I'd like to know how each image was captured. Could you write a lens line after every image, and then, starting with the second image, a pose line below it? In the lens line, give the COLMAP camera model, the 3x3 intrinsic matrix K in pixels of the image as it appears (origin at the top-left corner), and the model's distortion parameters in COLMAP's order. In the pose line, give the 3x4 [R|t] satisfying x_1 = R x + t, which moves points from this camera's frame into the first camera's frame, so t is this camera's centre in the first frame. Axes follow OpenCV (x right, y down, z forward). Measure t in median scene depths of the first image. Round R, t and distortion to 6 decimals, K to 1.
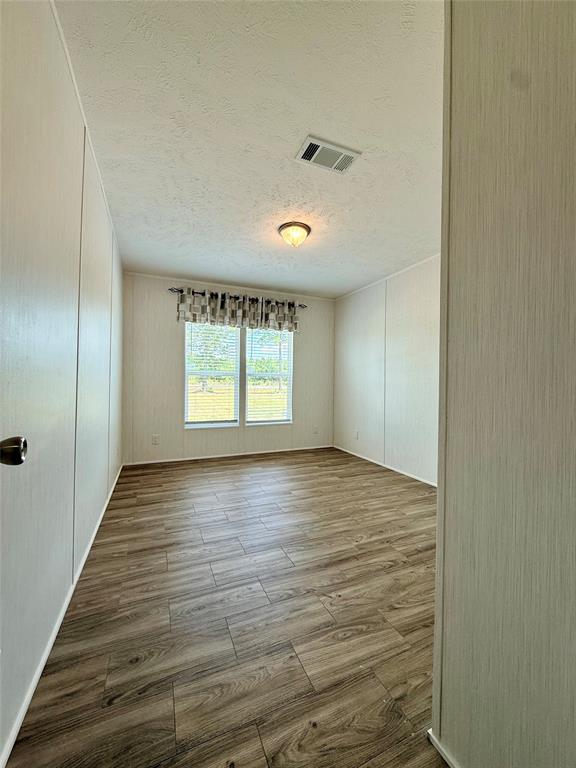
lens RADIAL K [[308.6, 0, 287.0], [0, 308.6, 373.5], [0, 0, 1]] dist [-0.000606, 0.000029]
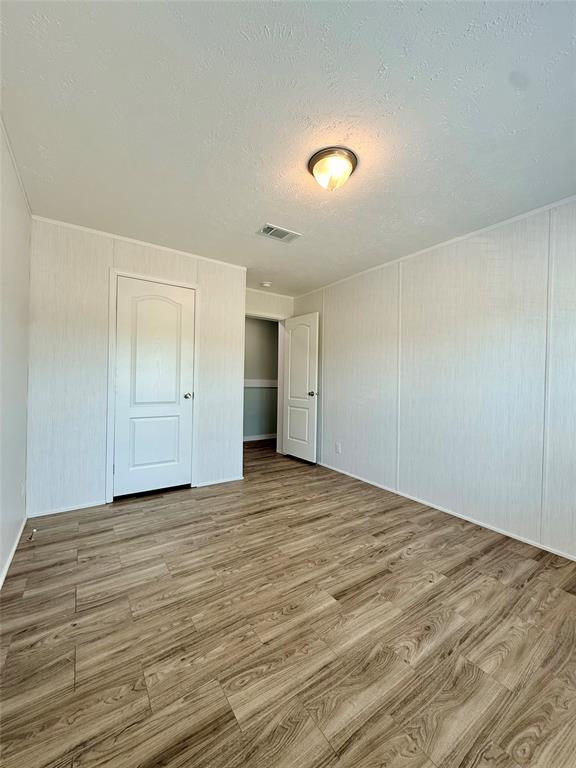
lens RADIAL K [[306.3, 0, 288.0], [0, 306.3, 384.0], [0, 0, 1]] dist [-0.002589, 0.000012]
pose [[-0.982161, -0.028801, -0.185822, 0.276638], [-0.028198, 0.999585, -0.005886, 0.013750], [0.185914, -0.000542, -0.982566, 2.031606]]
